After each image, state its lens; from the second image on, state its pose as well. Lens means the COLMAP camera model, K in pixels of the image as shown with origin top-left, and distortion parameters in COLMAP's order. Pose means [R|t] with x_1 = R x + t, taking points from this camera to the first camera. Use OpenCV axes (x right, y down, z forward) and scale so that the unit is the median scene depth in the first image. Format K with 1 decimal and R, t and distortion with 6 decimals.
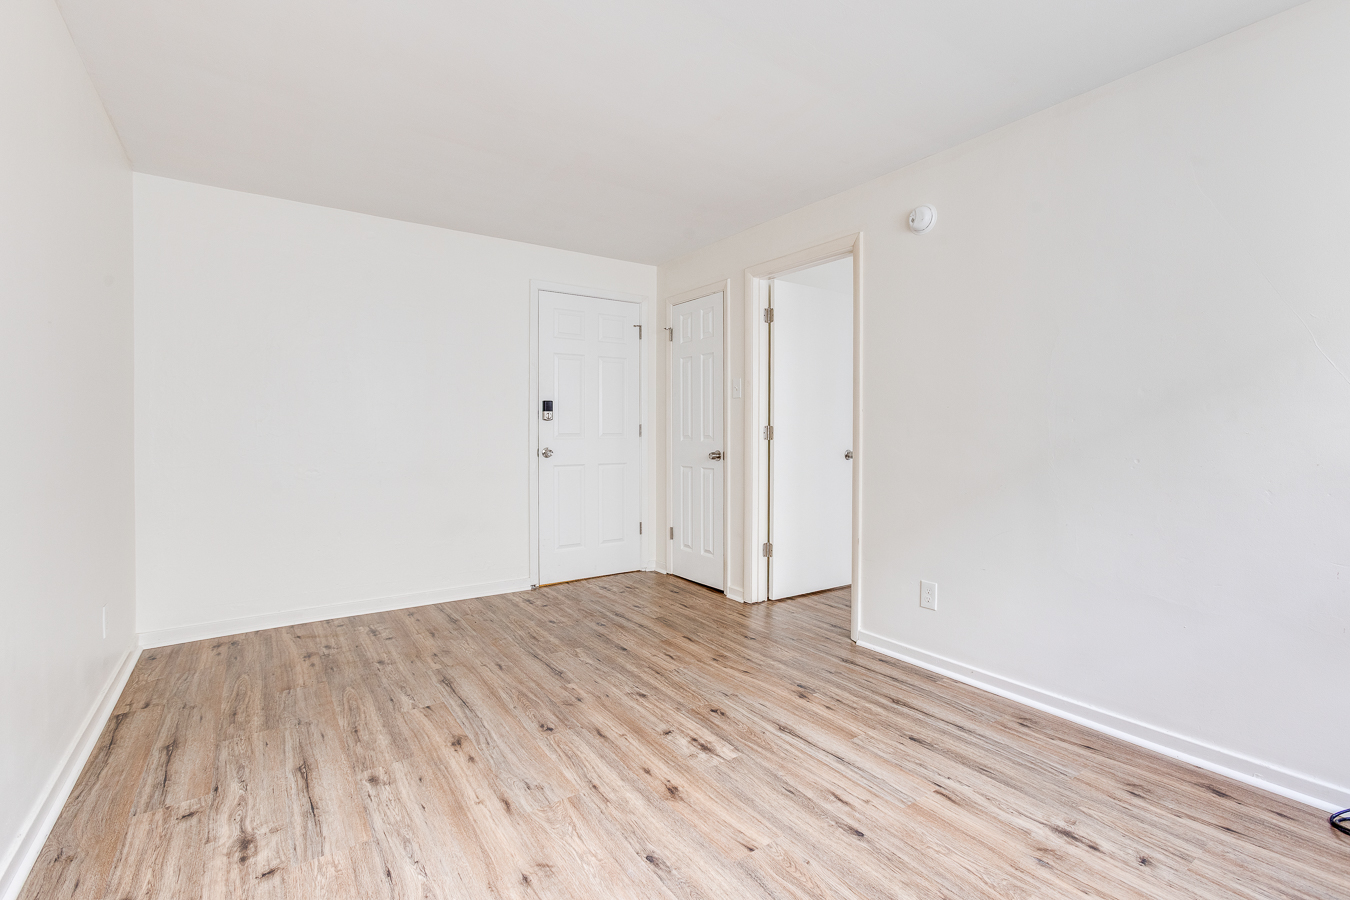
lens RADIAL K [[612.8, 0, 686.2], [0, 612.8, 445.8], [0, 0, 1]] dist [-0.016379, 0.008915]
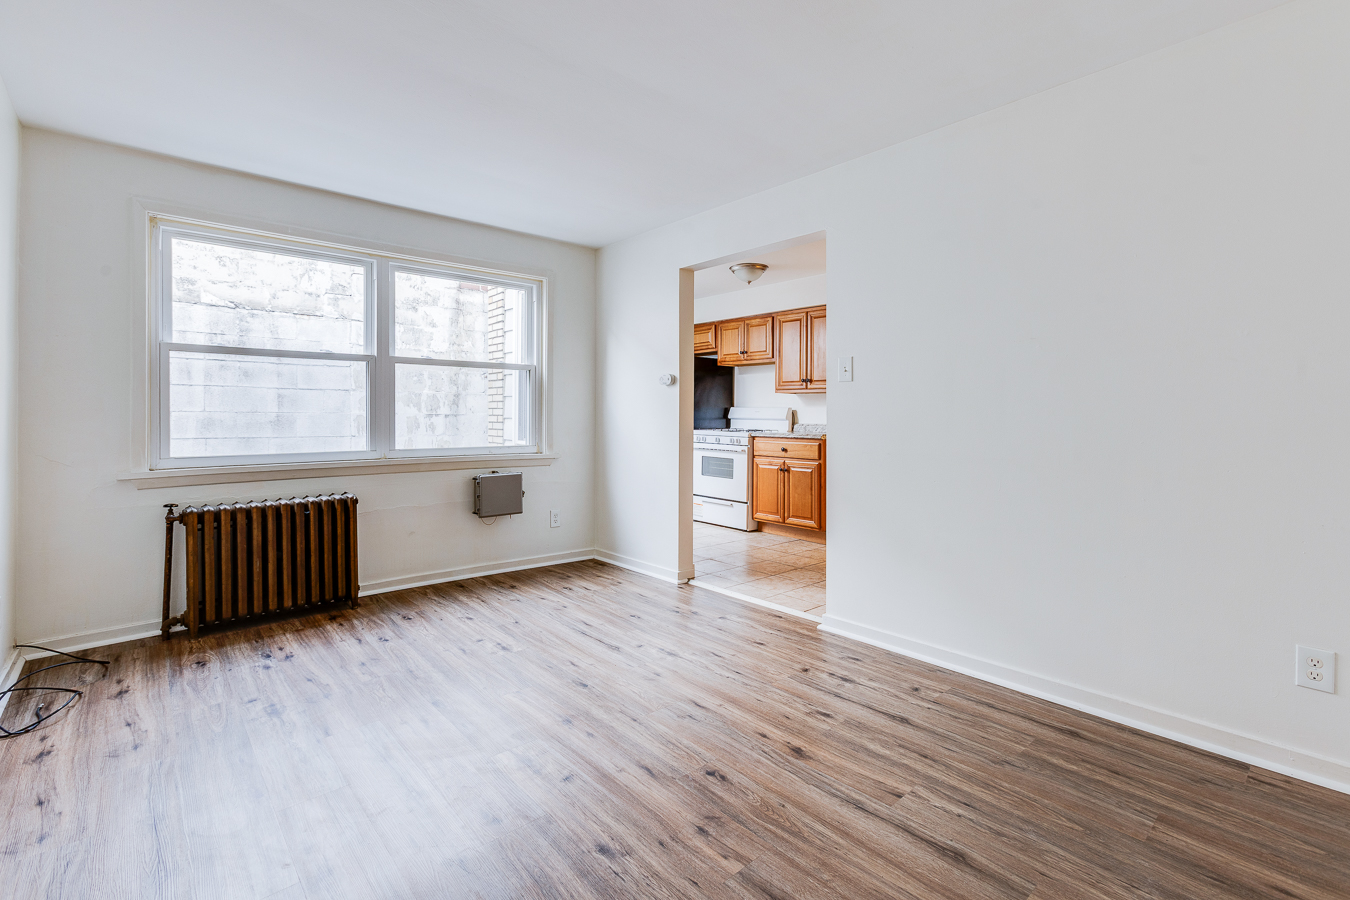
lens RADIAL K [[612.8, 0, 687.1], [0, 612.8, 427.0], [0, 0, 1]] dist [-0.016379, 0.008915]
pose [[-0.992441, -0.004247, -0.122647, -0.079654], [-0.009146, 0.999182, 0.039402, -0.038765], [0.122379, 0.040226, -0.991668, 1.653203]]
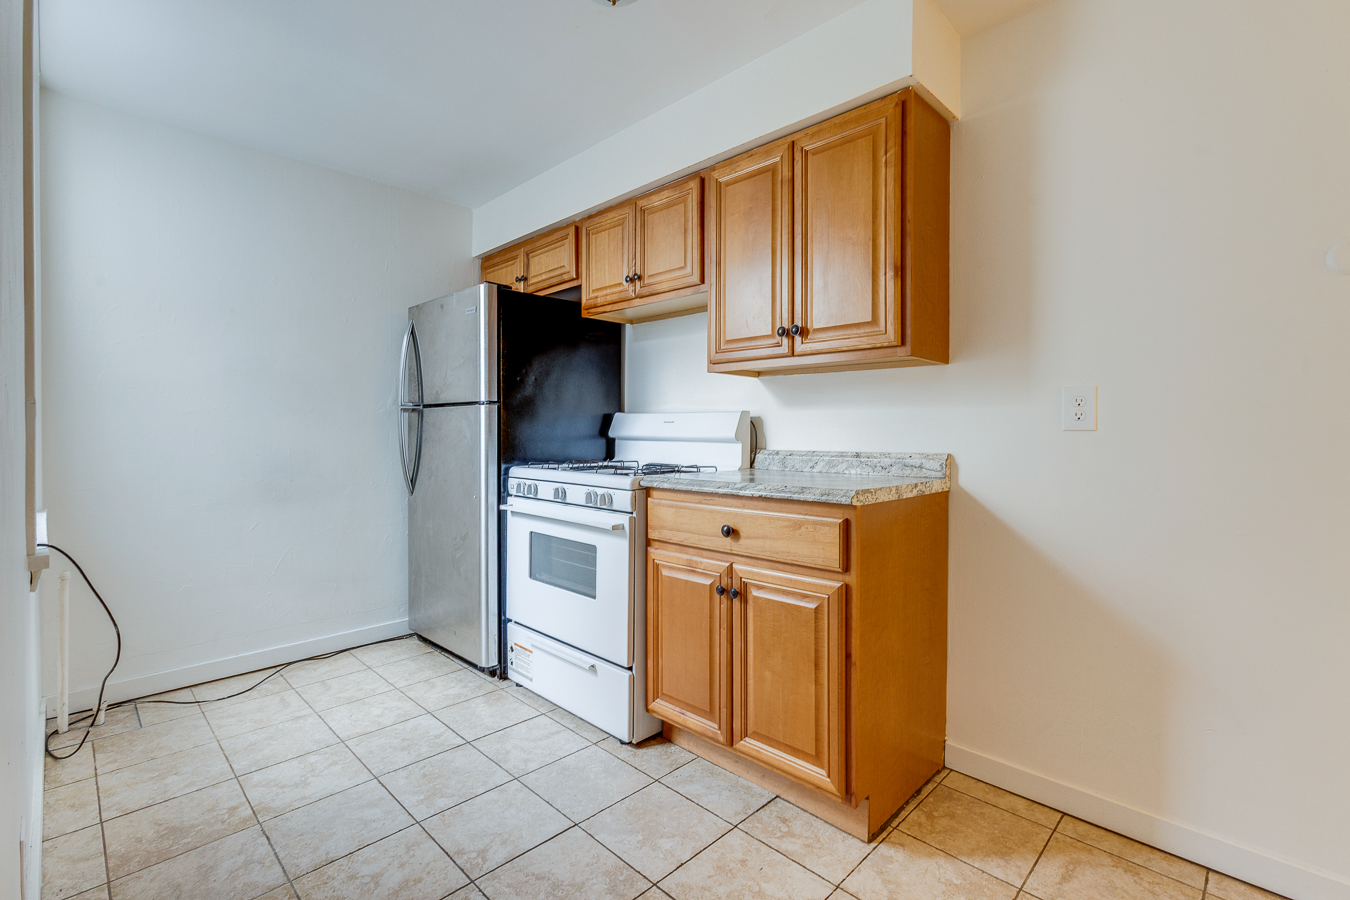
lens RADIAL K [[612.8, 0, 672.2], [0, 612.8, 446.7], [0, 0, 1]] dist [-0.016379, 0.008915]
pose [[-0.984472, 0.000791, -0.175540, -0.504850], [-0.006487, 0.999143, 0.040878, -0.003949], [0.175422, 0.041382, -0.983623, 0.202778]]
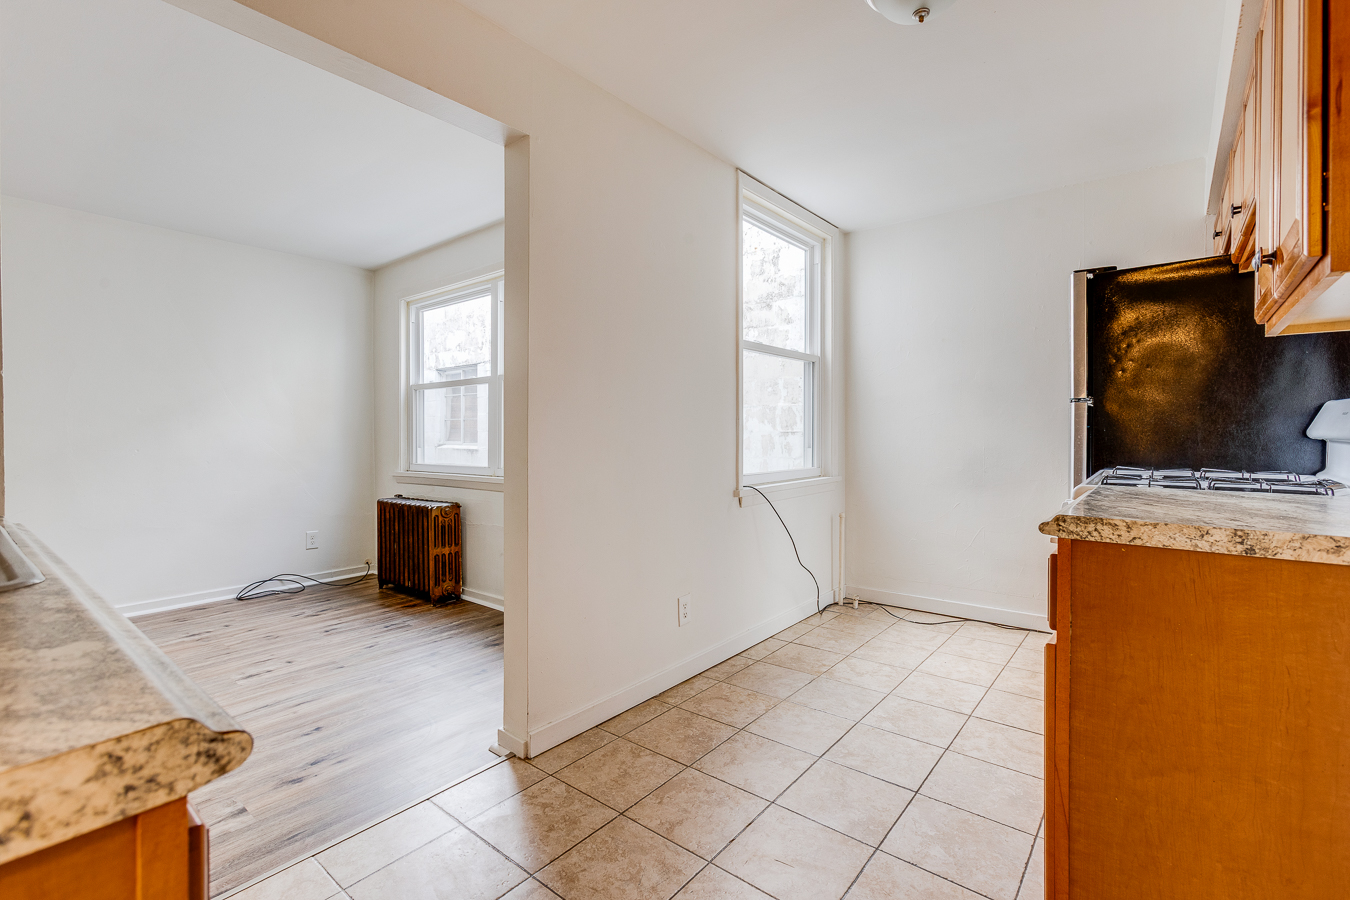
lens RADIAL K [[612.8, 0, 677.2], [0, 612.8, 442.4], [0, 0, 1]] dist [-0.016379, 0.008915]
pose [[-0.266312, -0.015435, 0.963763, -1.160920], [0.021644, 0.999524, 0.021988, -0.001282], [-0.963644, 0.026716, -0.265851, -0.006456]]
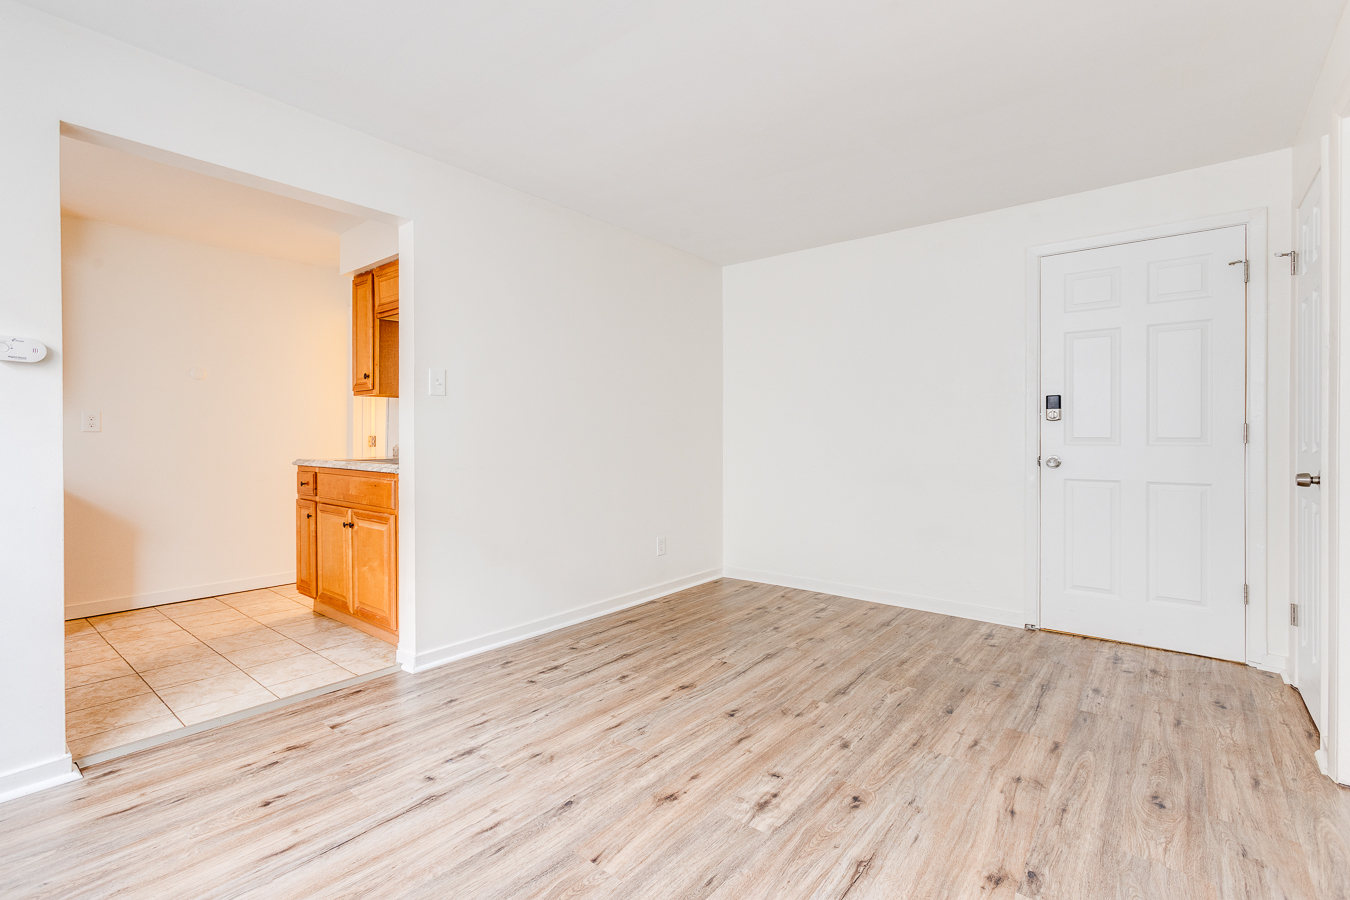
lens RADIAL K [[612.8, 0, 654.5], [0, 612.8, 434.9], [0, 0, 1]] dist [-0.016379, 0.008915]
pose [[0.252441, -0.003077, -0.967607, 0.701415], [-0.022728, 0.999700, -0.009108, -0.006500], [0.967345, 0.024291, 0.252295, 0.543206]]
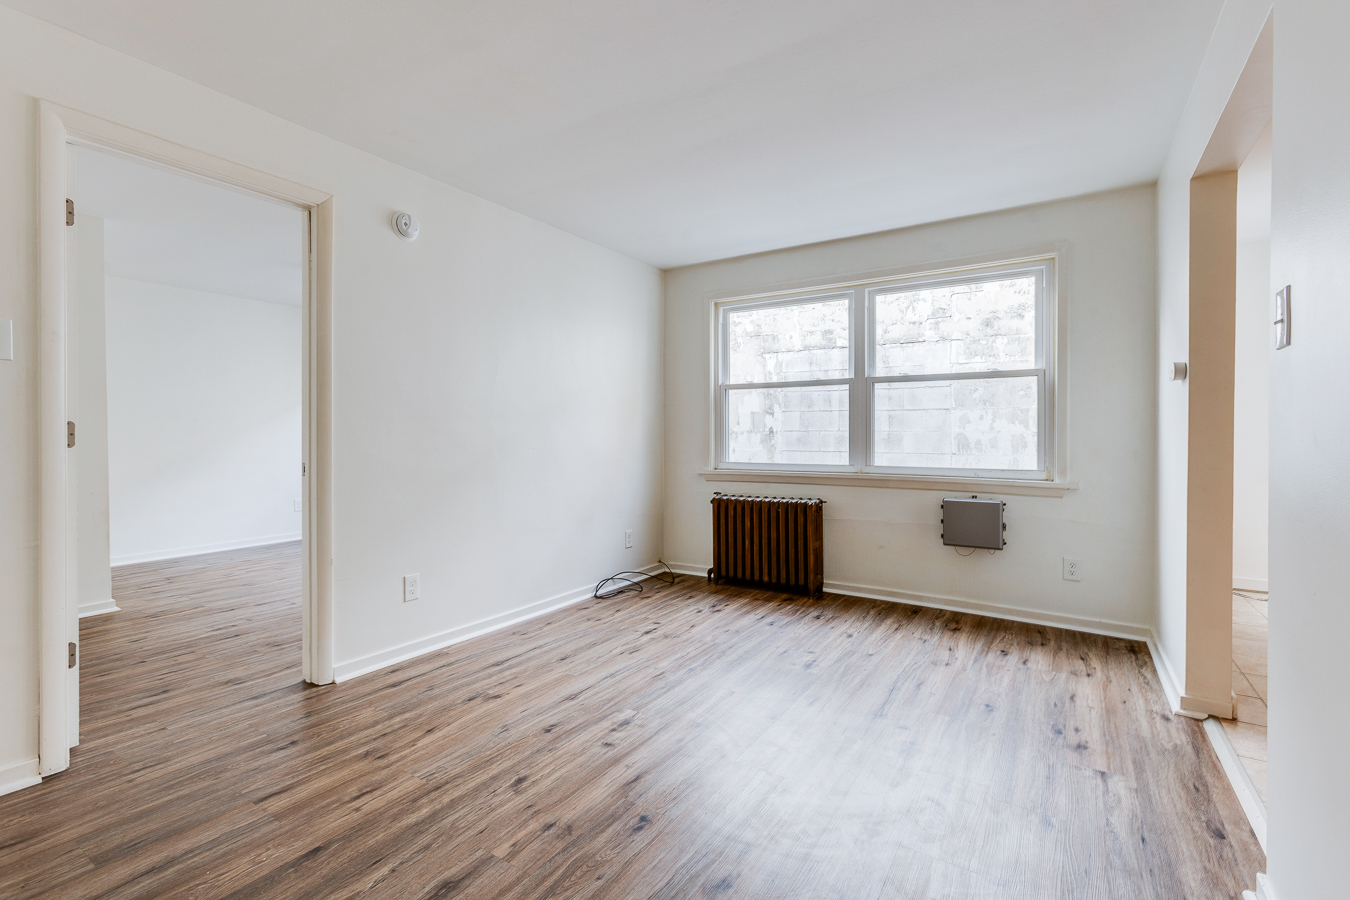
lens RADIAL K [[612.8, 0, 661.8], [0, 612.8, 445.2], [0, 0, 1]] dist [-0.016379, 0.008915]
pose [[-0.363612, -0.020411, 0.931327, -0.858917], [0.019059, 0.999388, 0.029344, -0.026058], [-0.931355, 0.028420, -0.363001, 1.138919]]
